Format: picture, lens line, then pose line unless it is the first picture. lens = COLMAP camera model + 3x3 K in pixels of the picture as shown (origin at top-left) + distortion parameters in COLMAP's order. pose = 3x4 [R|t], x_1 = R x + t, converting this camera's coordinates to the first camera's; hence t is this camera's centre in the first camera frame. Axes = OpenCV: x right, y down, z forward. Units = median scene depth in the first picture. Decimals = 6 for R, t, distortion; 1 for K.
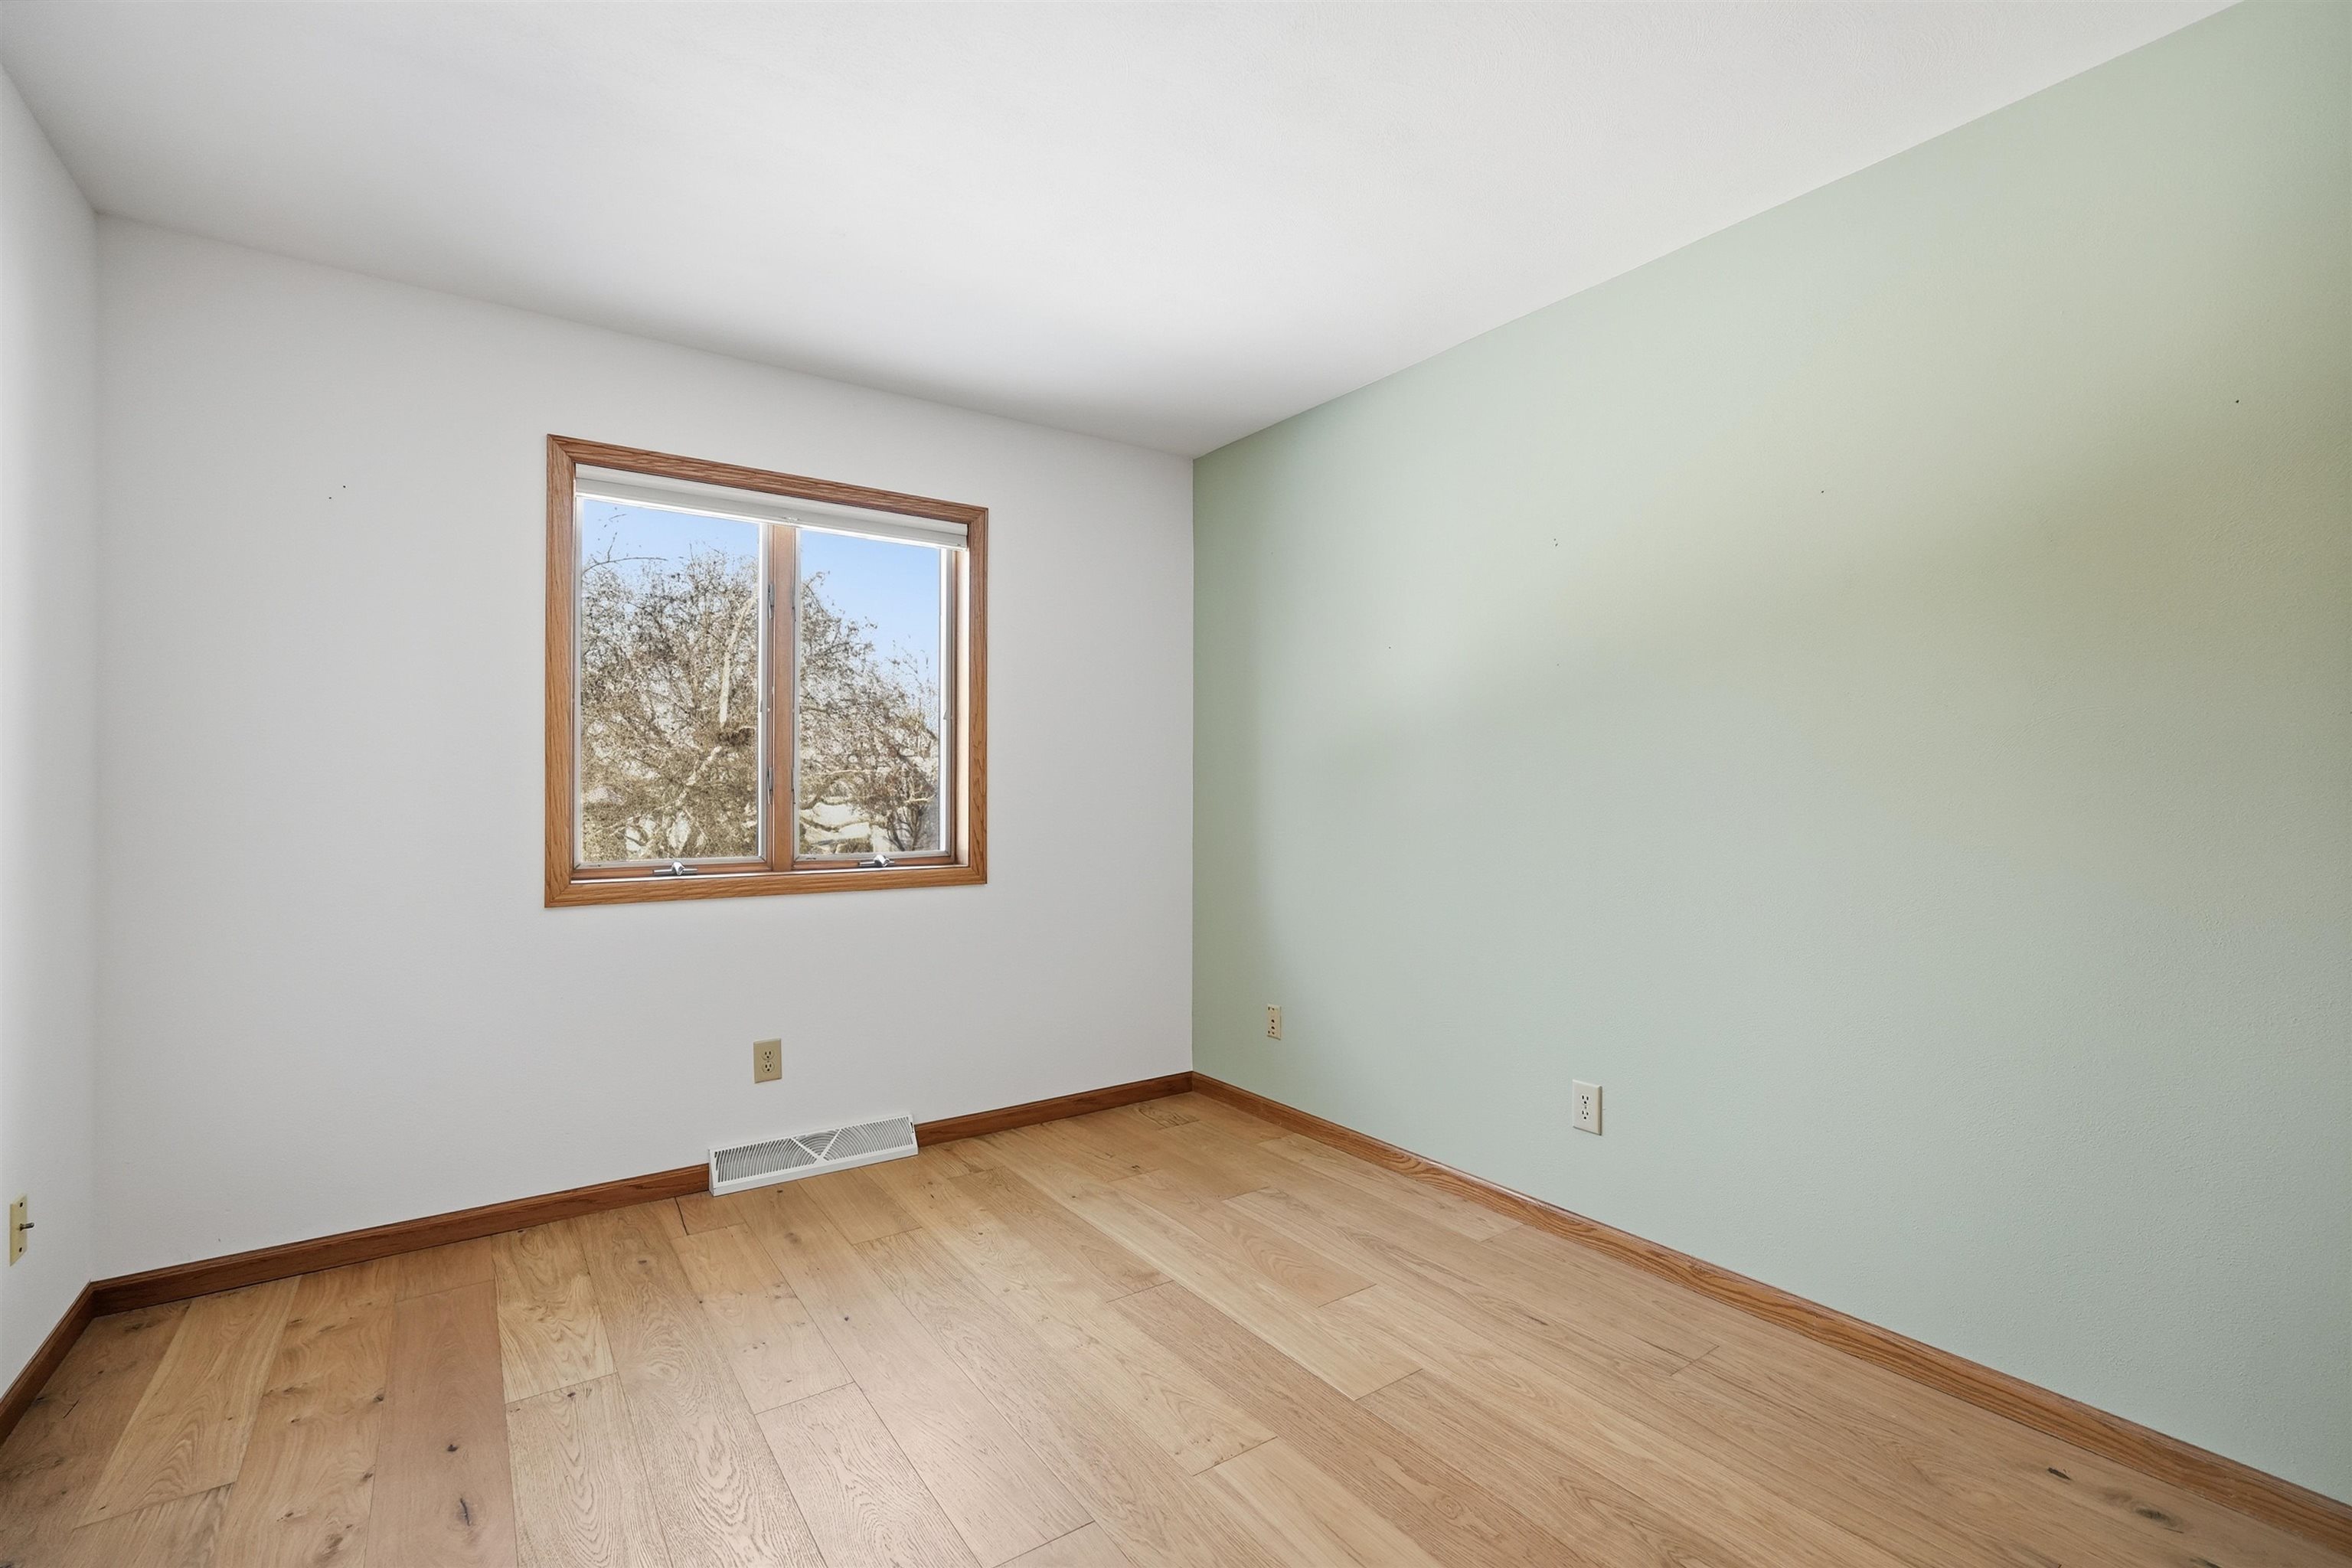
lens RADIAL K [[1046.2, 0, 1176.0], [0, 1046.2, 784.0], [0, 0, 1]] dist [-0.013726, 0.008127]
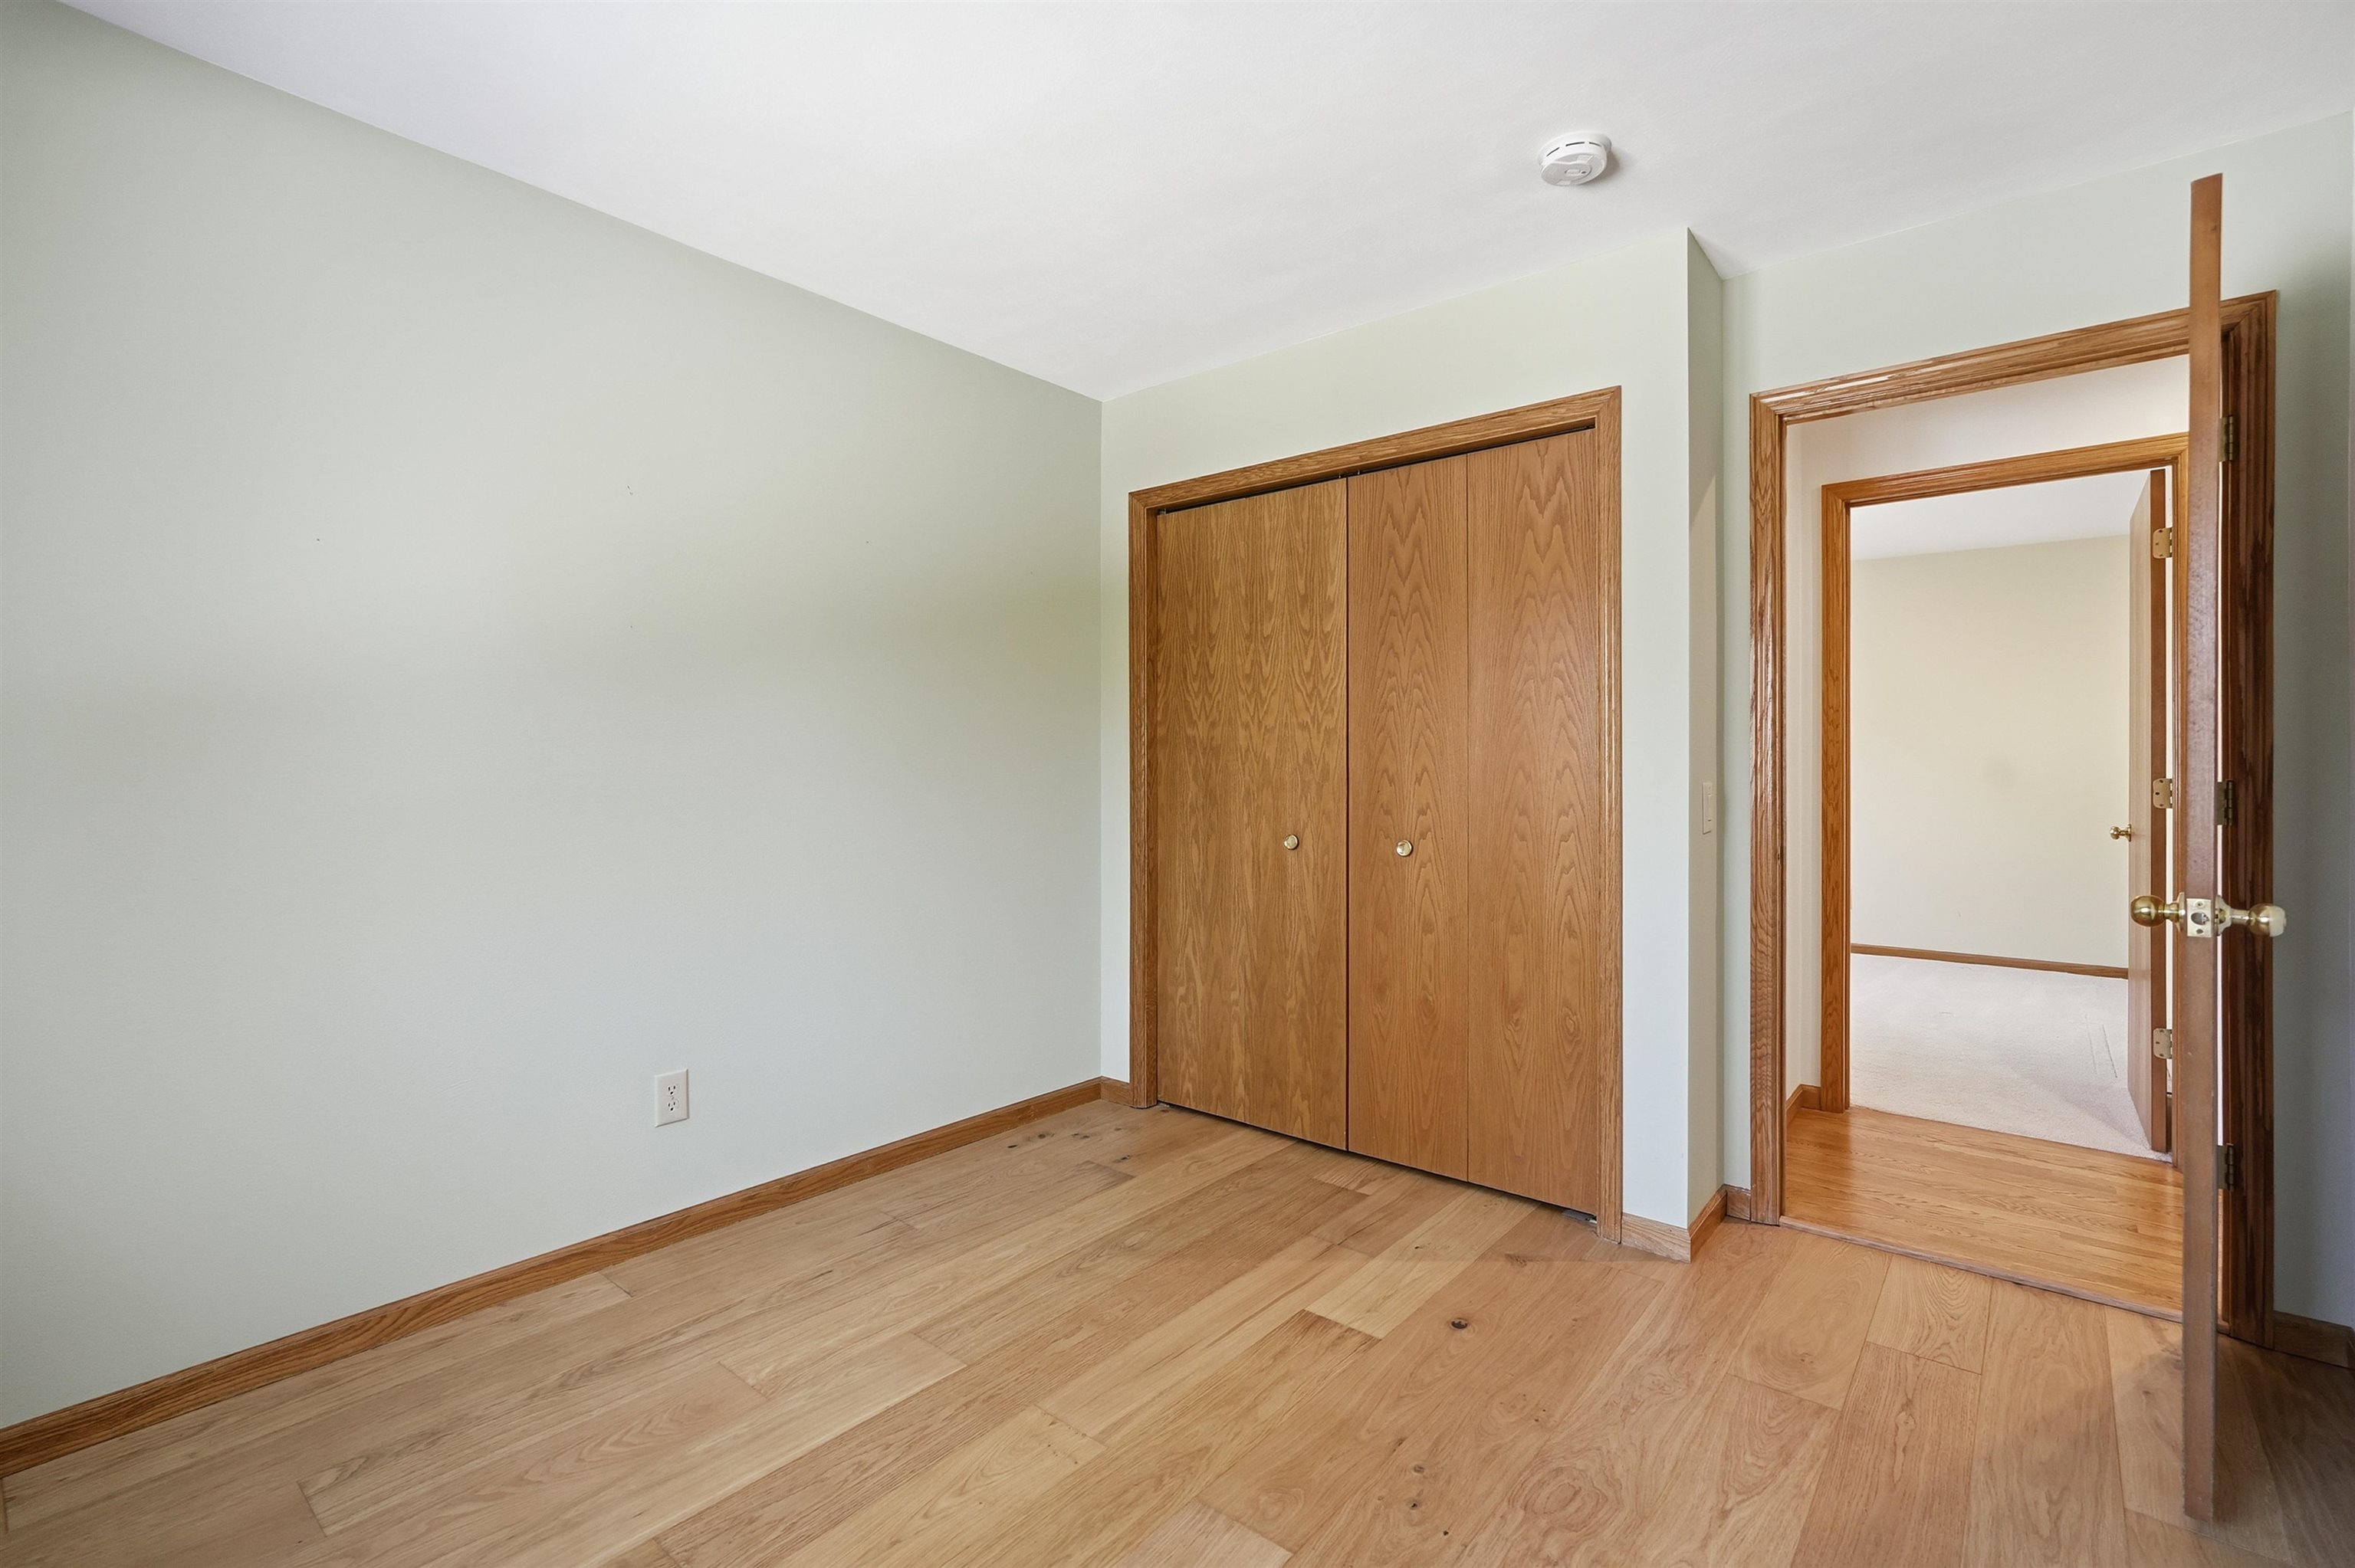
lens RADIAL K [[1090.6, 0, 1162.3], [0, 1090.6, 756.8], [0, 0, 1]] dist [0.001413, 0.000686]
pose [[-0.265384, 0.005638, 0.964126, -0.773945], [-0.008755, 0.999928, -0.008257, 0.003104], [-0.964103, -0.010632, -0.265315, 0.938185]]
